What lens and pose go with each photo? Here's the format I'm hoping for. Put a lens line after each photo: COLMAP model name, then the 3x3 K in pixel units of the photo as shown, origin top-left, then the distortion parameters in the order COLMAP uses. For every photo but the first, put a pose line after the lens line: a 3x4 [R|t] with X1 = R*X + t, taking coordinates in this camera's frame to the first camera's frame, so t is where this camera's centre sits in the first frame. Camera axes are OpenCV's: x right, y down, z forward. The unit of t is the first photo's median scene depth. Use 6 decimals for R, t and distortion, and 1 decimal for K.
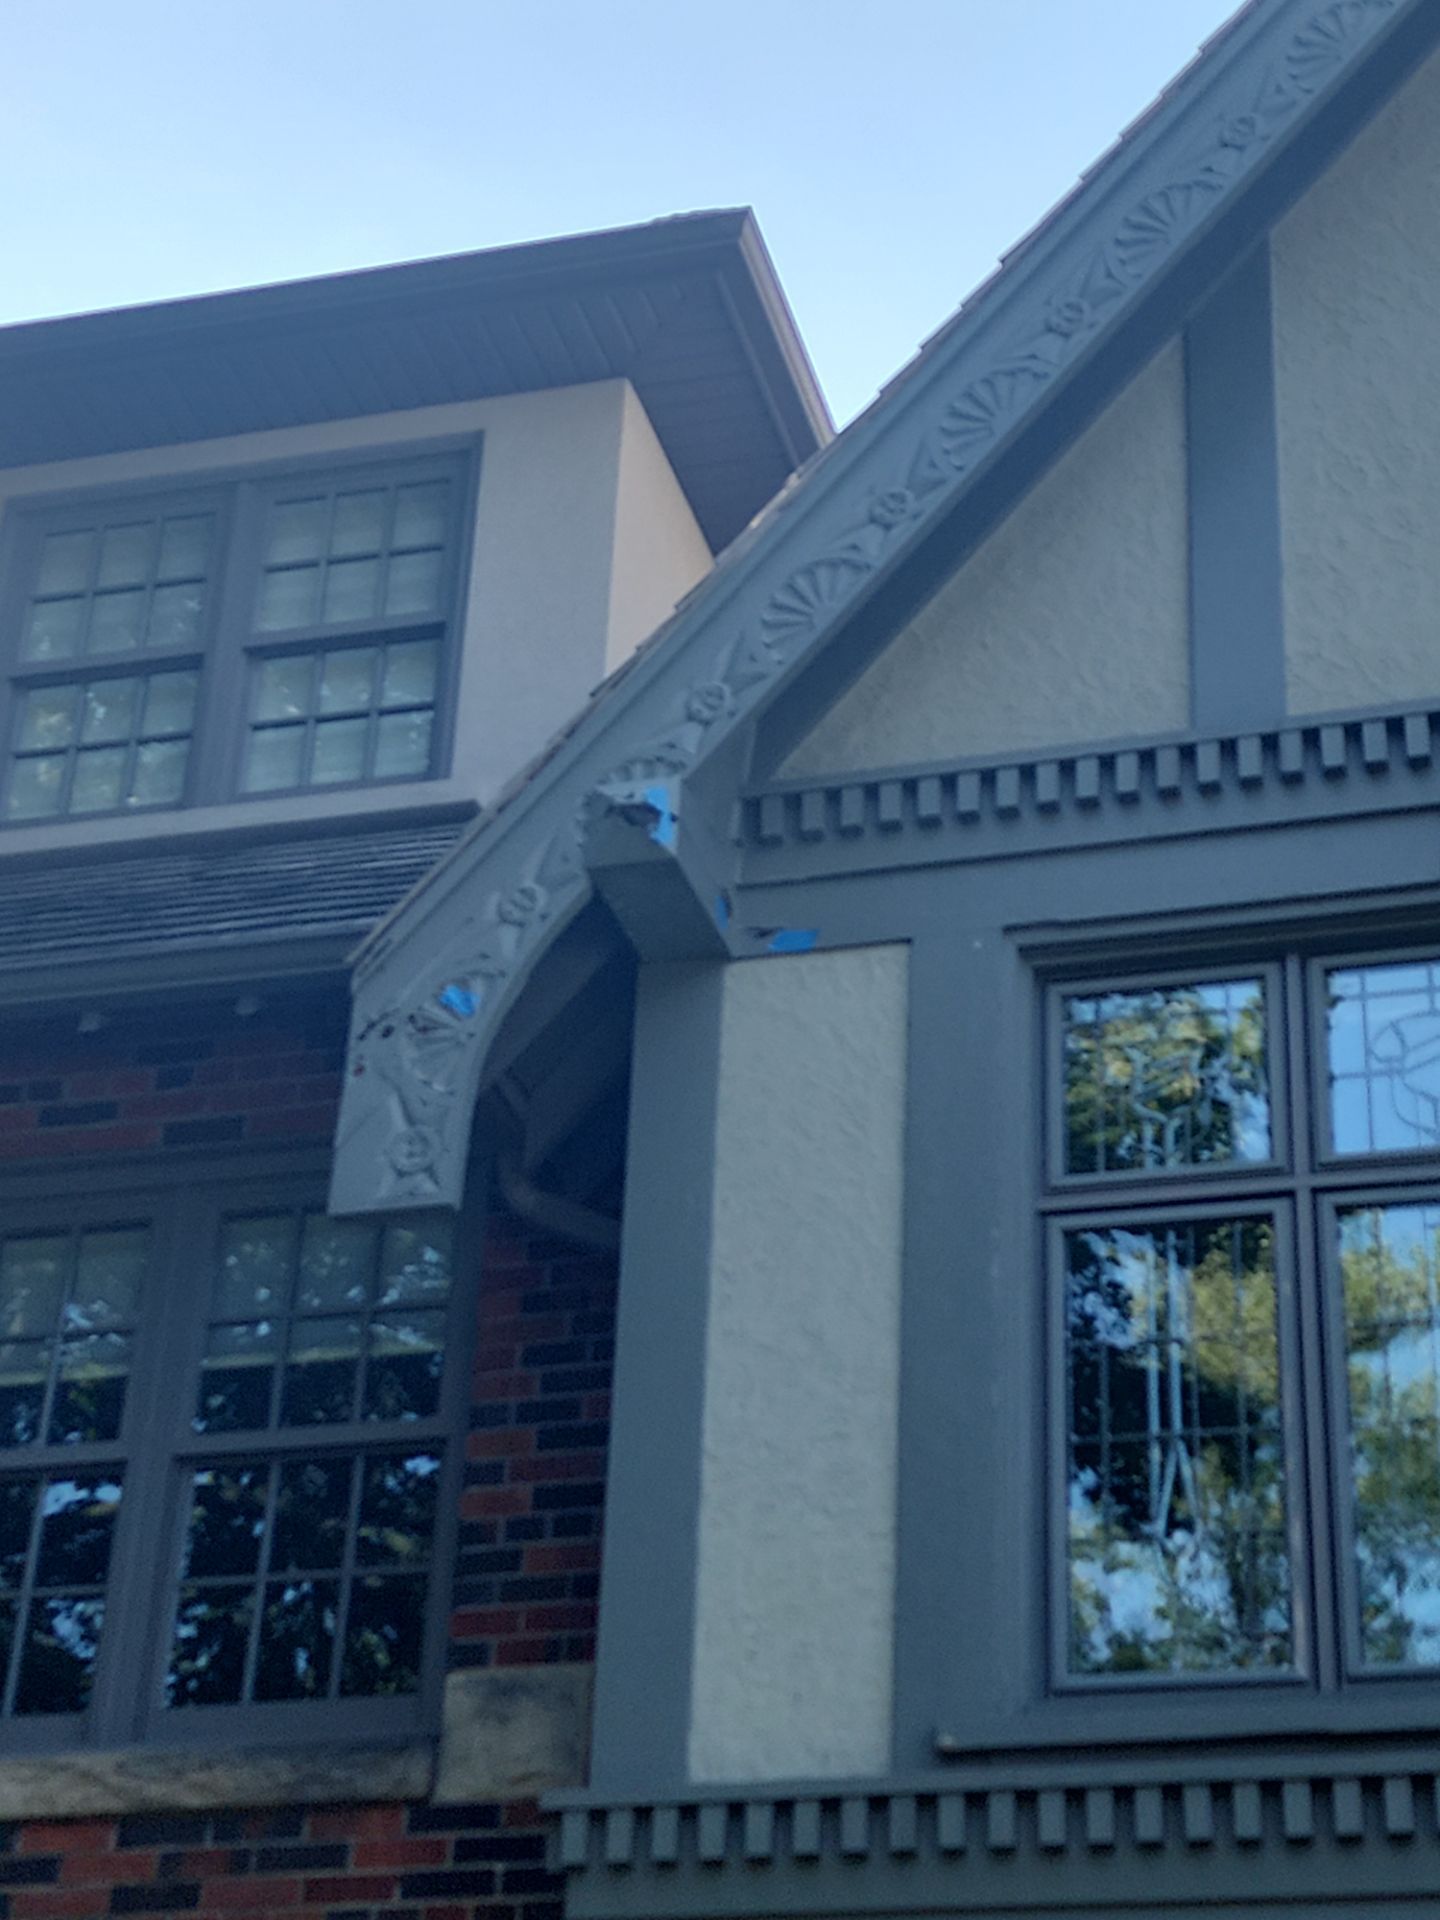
lens RADIAL K [[3485.2, 0, 720.0], [0, 3485.2, 960.0], [0, 0, 1]] dist [0.156914, -0.144065]
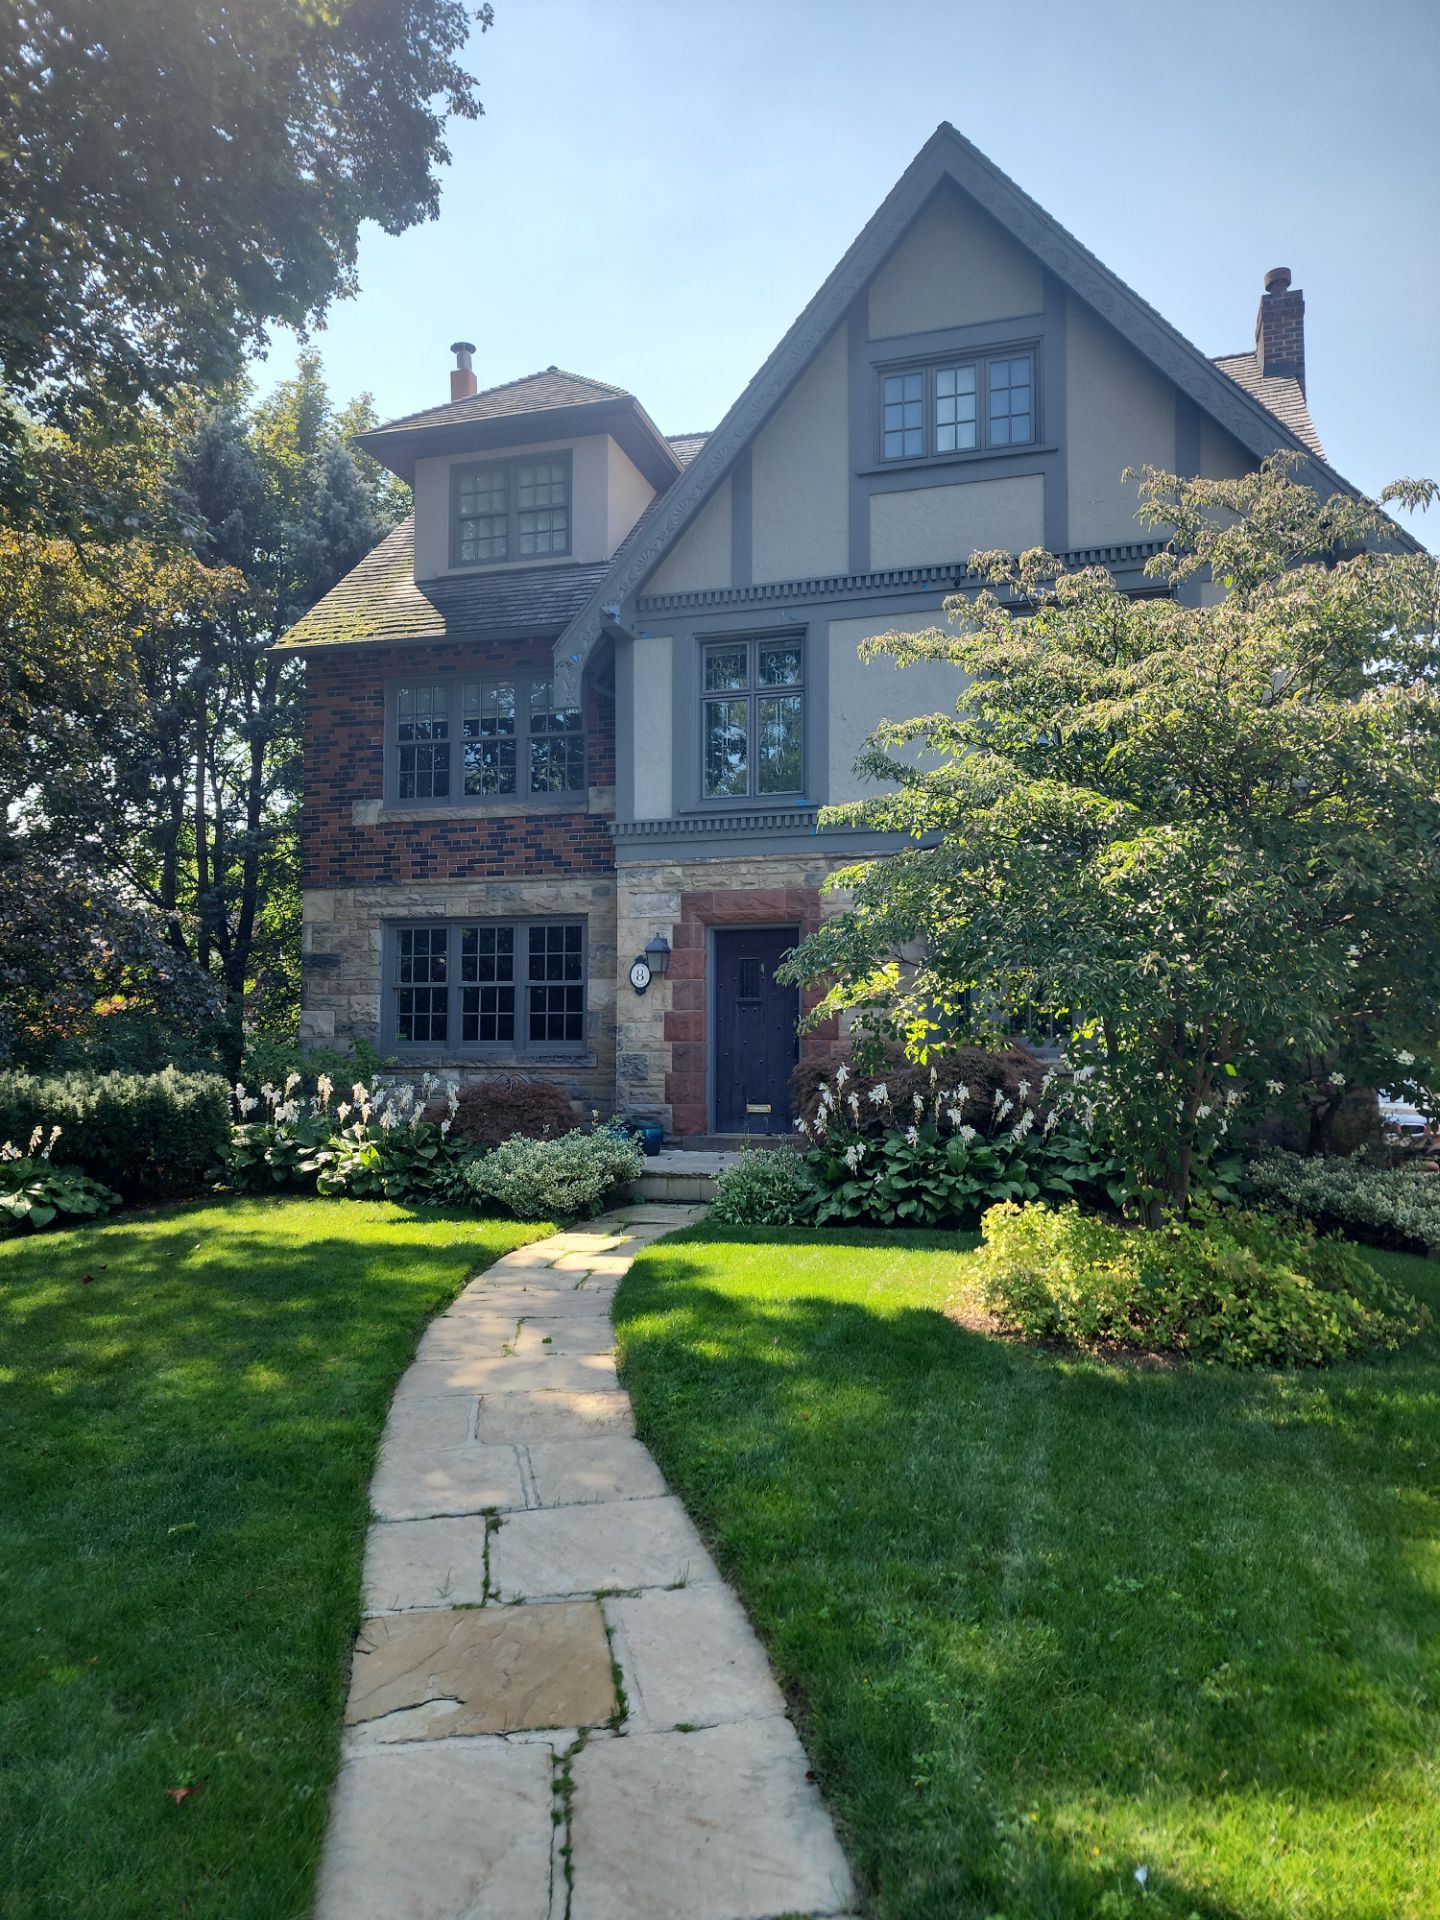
lens RADIAL K [[1285.0, 0, 742.0], [0, 1285.0, 964.5], [0, 0, 1]] dist [0.060535, -0.054072]
pose [[0.998905, -0.046219, 0.007275, 0.112371], [0.038031, 0.892630, 0.449182, -0.378238], [-0.027255, -0.448414, 0.893410, -0.725666]]
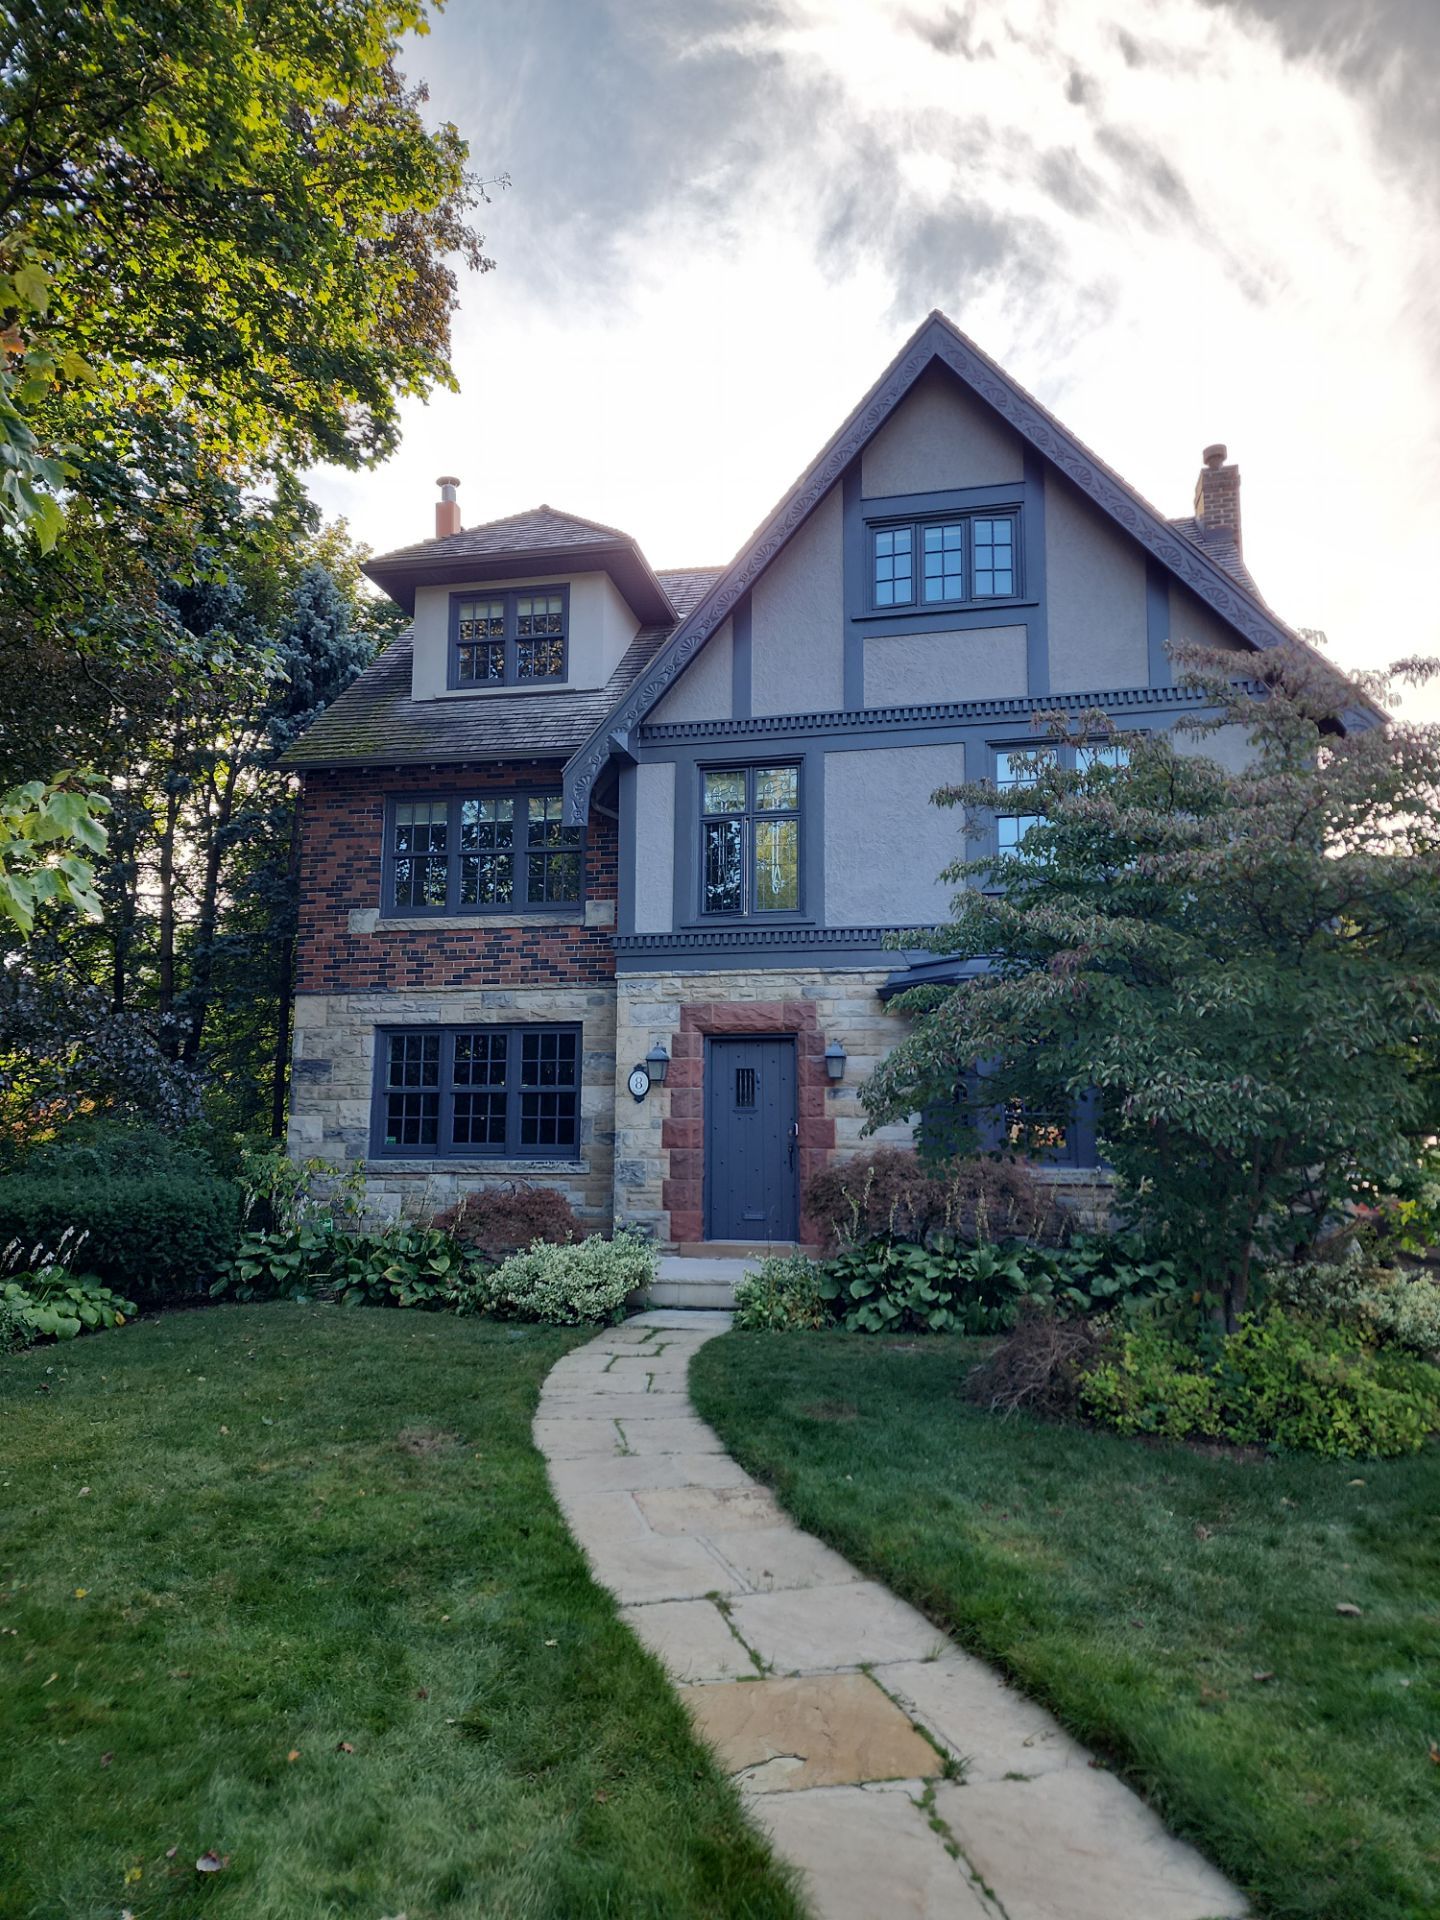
lens RADIAL K [[1280.2, 0, 720.0], [0, 1280.2, 960.0], [0, 0, 1]] dist [0.071431, -0.054054]
pose [[0.997110, -0.030142, 0.069730, -0.016172], [0.001933, 0.927685, 0.373360, -0.413842], [-0.075942, -0.372146, 0.925062, -0.769676]]
